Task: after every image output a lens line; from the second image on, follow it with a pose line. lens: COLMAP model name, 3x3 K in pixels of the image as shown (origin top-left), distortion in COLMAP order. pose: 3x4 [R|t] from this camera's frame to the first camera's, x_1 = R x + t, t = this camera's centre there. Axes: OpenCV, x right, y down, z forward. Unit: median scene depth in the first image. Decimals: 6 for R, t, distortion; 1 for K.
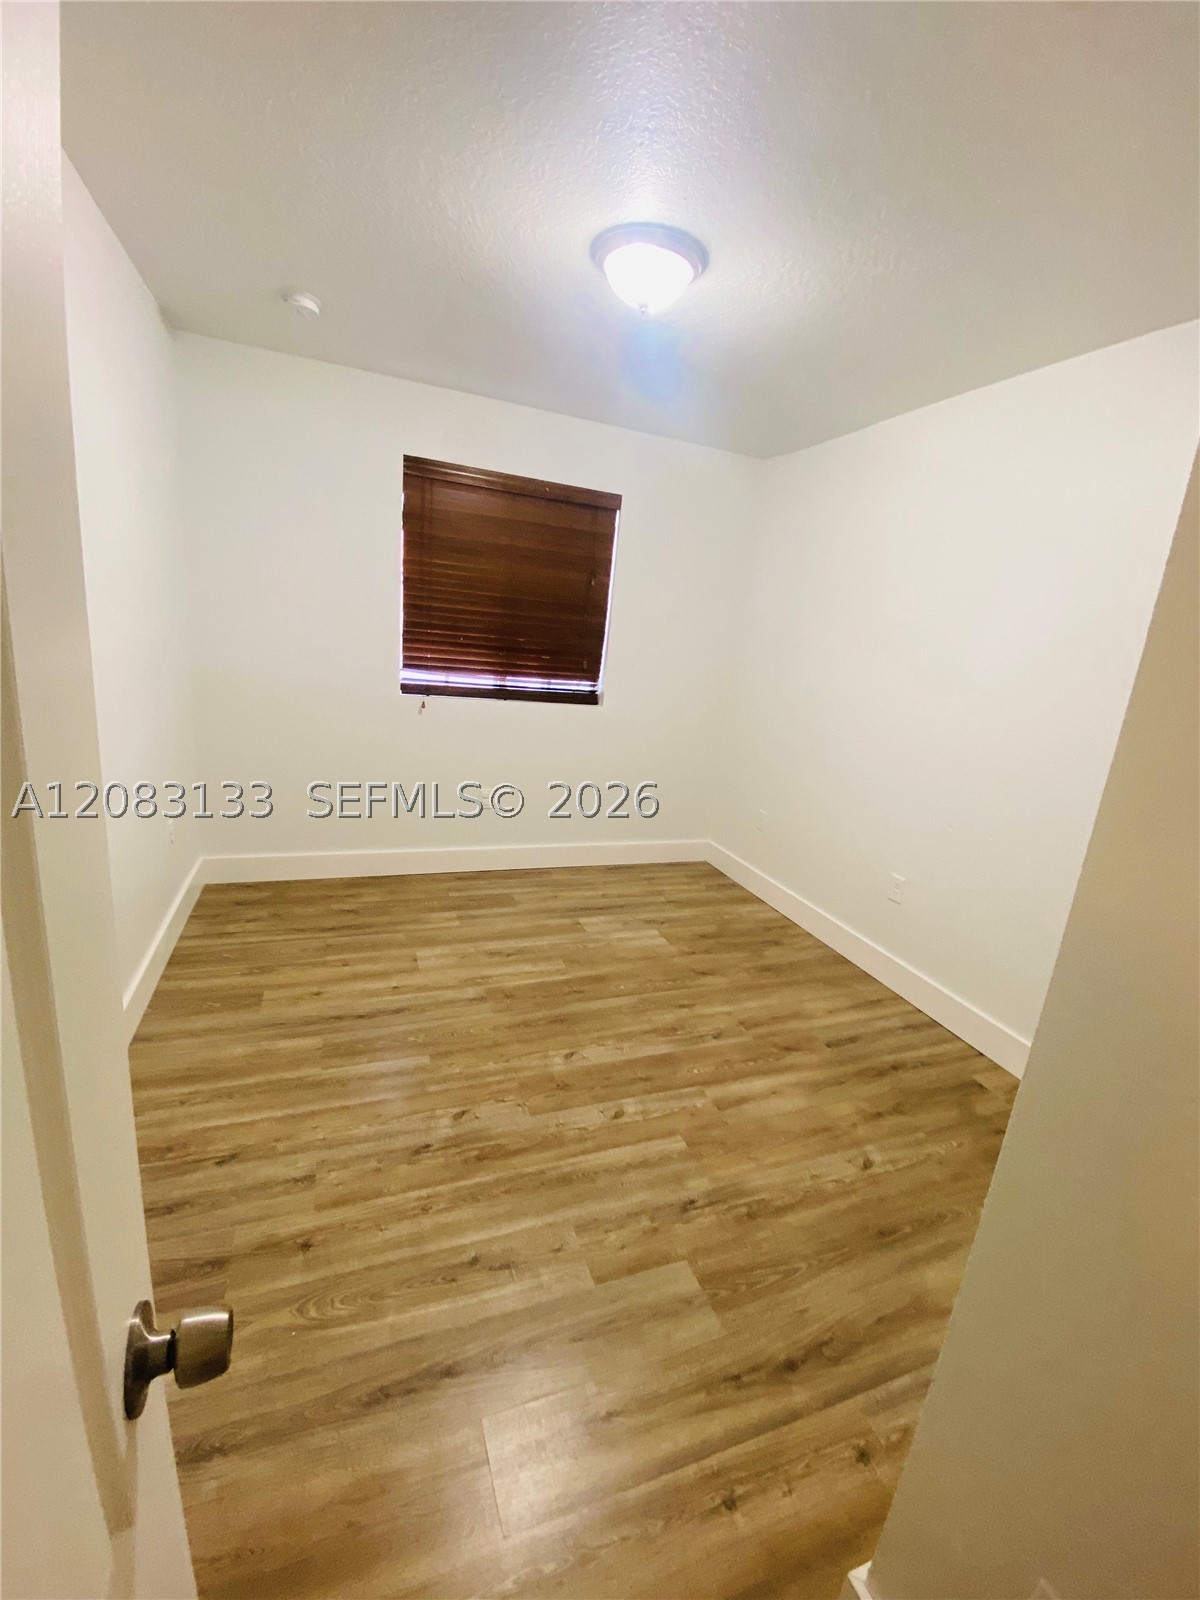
lens RADIAL K [[653.7, 0, 600.0], [0, 653.7, 799.1], [0, 0, 1]] dist [0.032413, -0.027519]
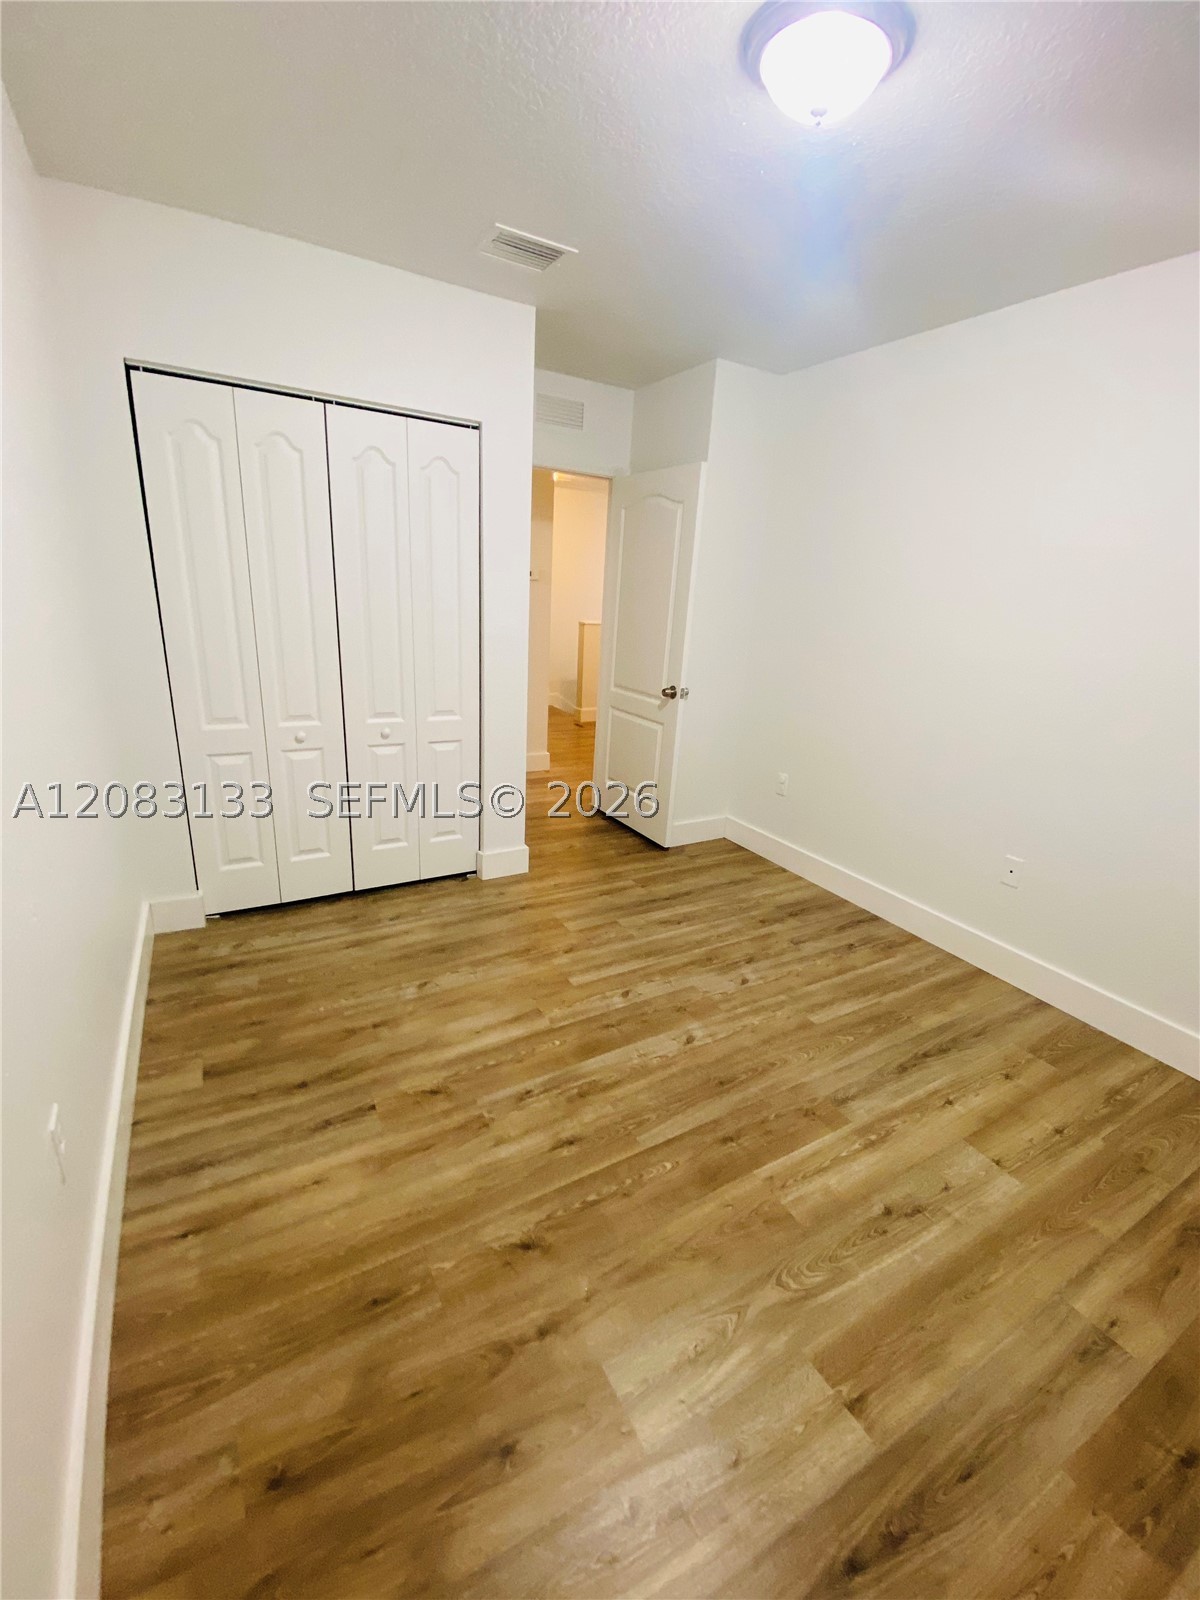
lens RADIAL K [[653.7, 0, 600.0], [0, 653.7, 799.1], [0, 0, 1]] dist [0.032413, -0.027519]
pose [[-0.976428, -0.092074, -0.195218, 0.281140], [-0.181829, 0.838228, 0.514113, -0.346648], [0.116301, 0.537491, -0.835211, 1.497500]]
